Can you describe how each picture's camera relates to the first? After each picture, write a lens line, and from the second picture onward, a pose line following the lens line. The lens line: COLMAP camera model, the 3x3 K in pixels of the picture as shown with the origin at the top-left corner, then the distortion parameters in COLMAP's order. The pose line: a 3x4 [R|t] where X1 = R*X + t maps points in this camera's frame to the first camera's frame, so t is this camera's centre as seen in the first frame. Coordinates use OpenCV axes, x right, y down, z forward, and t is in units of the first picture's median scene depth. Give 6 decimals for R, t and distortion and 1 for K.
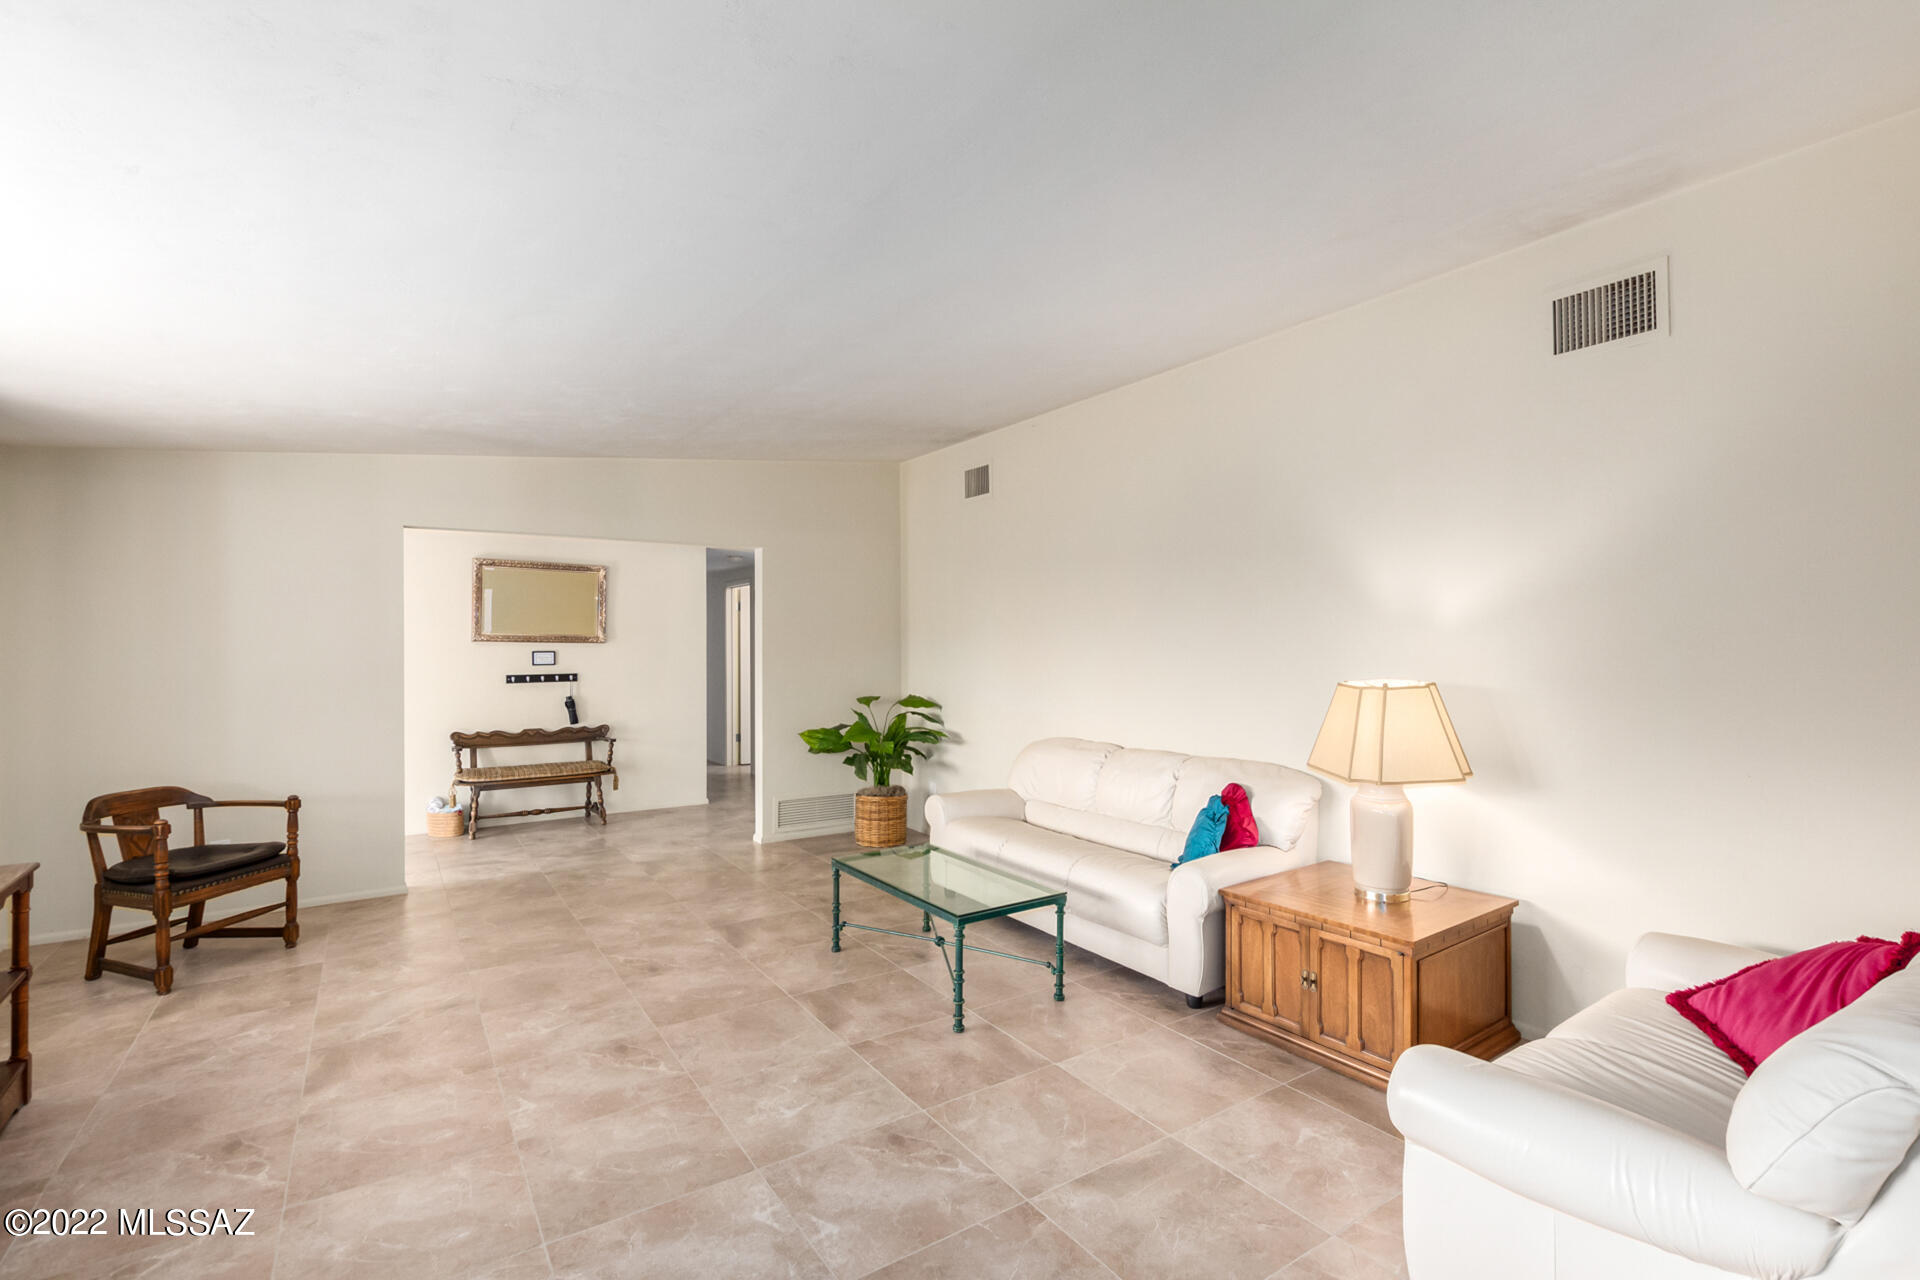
lens RADIAL K [[876.6, 0, 965.3], [0, 876.6, 640.0], [0, 0, 1]] dist [0.008494, -0.003295]
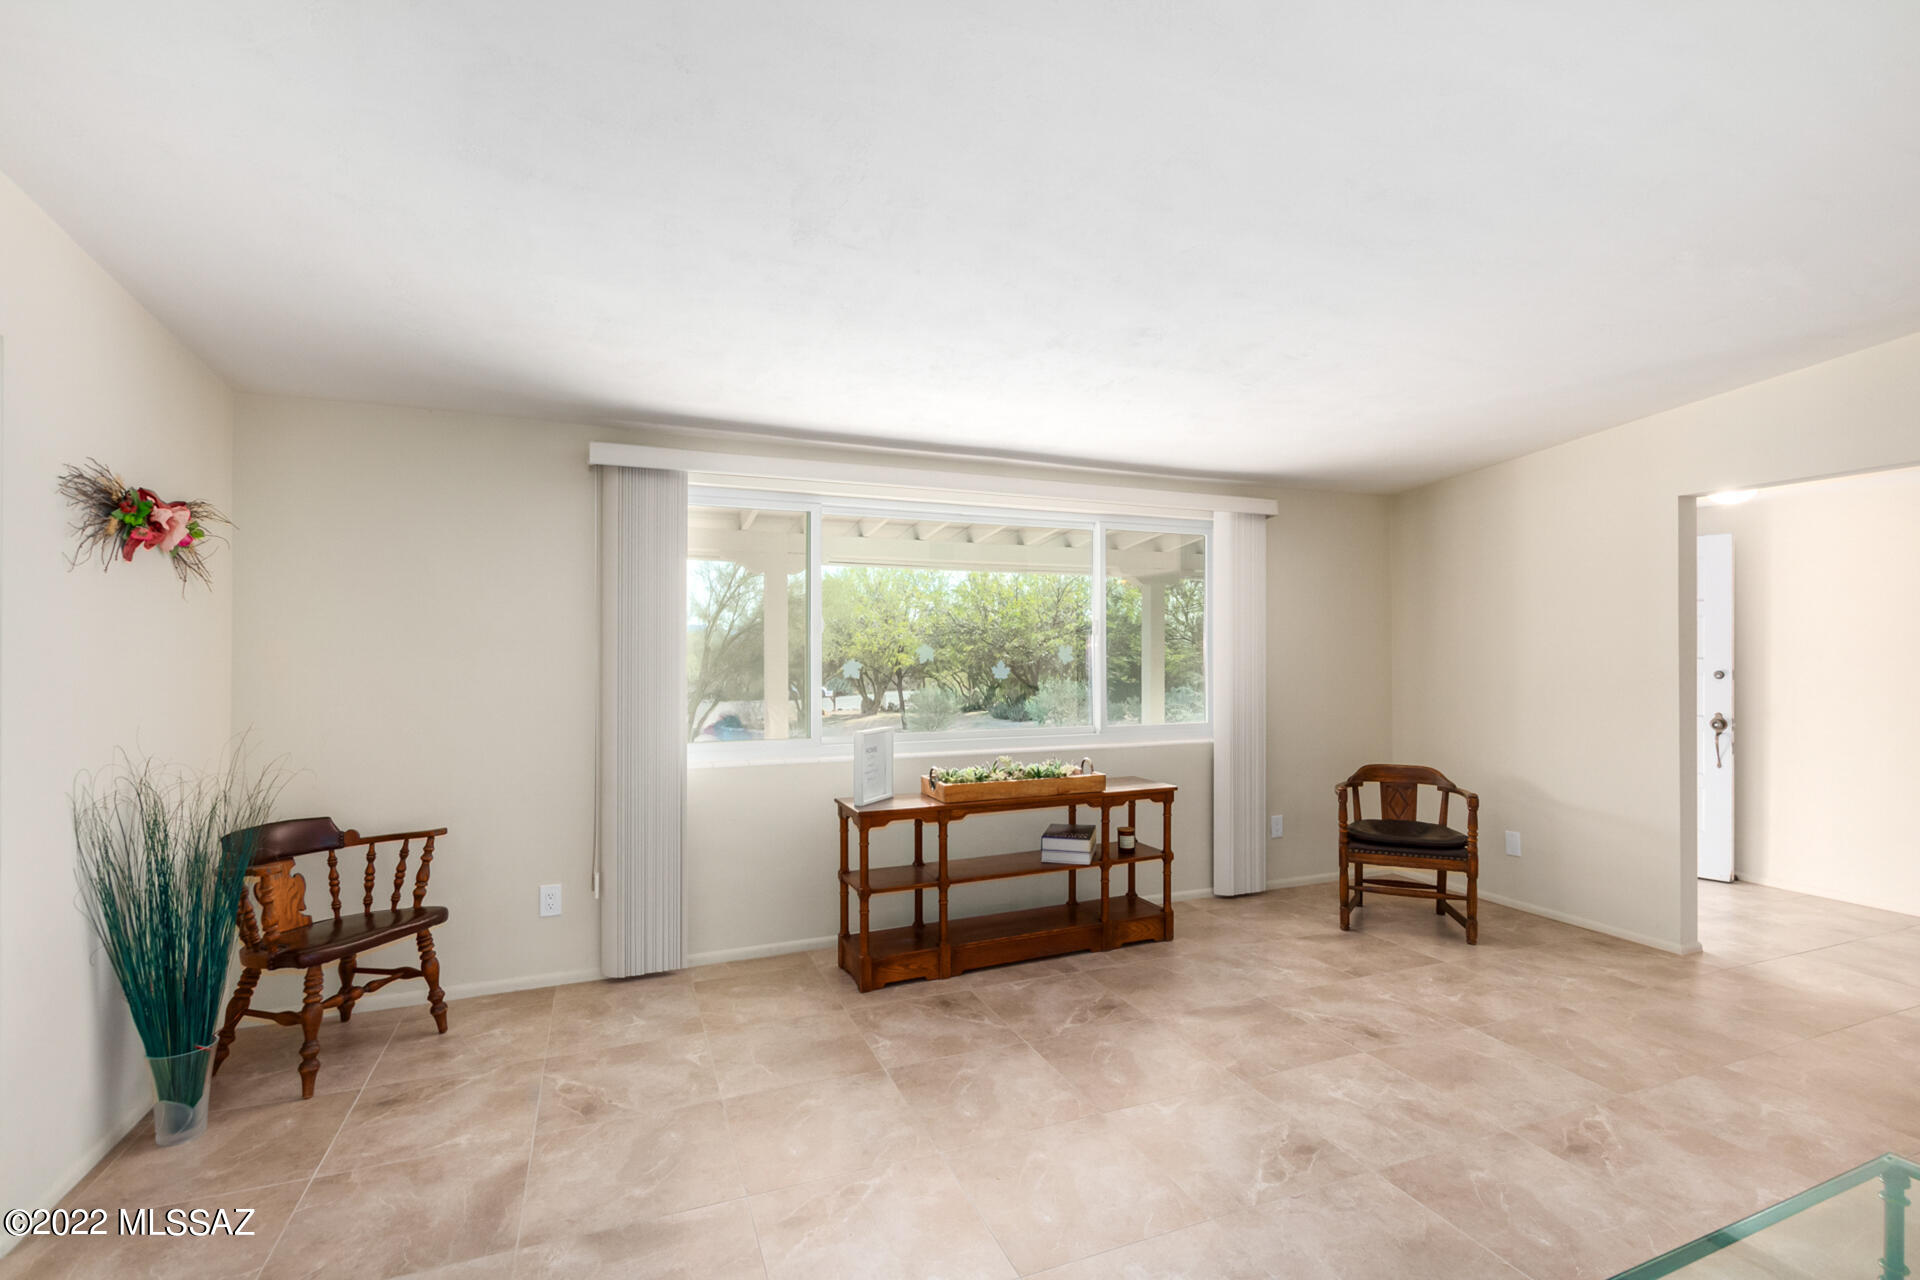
lens RADIAL K [[876.6, 0, 980.6], [0, 876.6, 645.0], [0, 0, 1]] dist [0.008494, -0.003295]
pose [[-0.195348, -0.002426, -0.980731, 0.424666], [0.003011, 0.999991, -0.003073, 0.011023], [0.980729, -0.003554, -0.195339, 0.830201]]
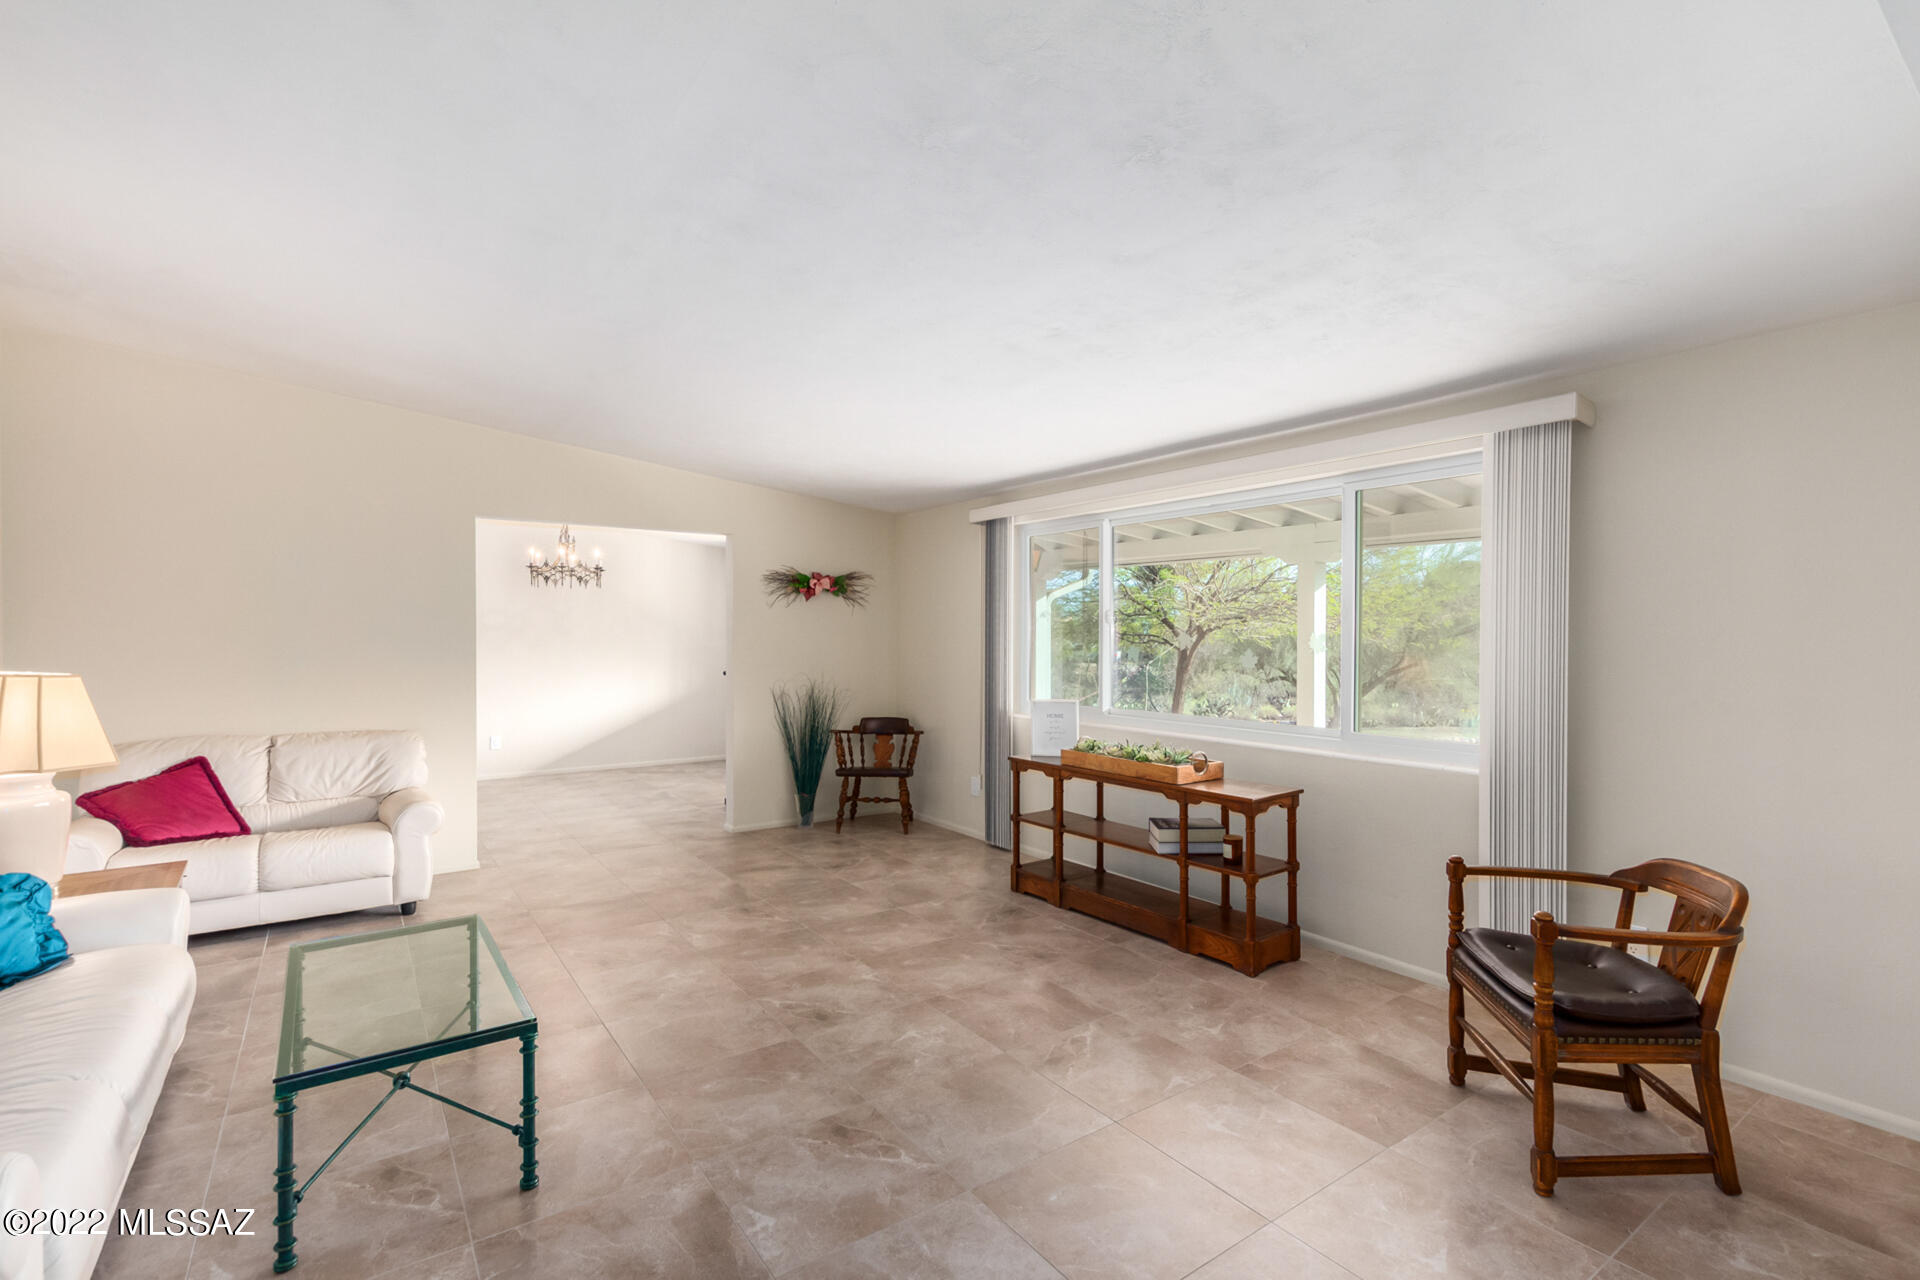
lens RADIAL K [[876.6, 0, 963.7], [0, 876.6, 639.2], [0, 0, 1]] dist [0.008494, -0.003295]
pose [[-0.999684, 0.003115, -0.024937, -0.512337], [0.003007, 0.999986, 0.004380, 0.008980], [0.024950, 0.004304, -0.999679, 1.959381]]
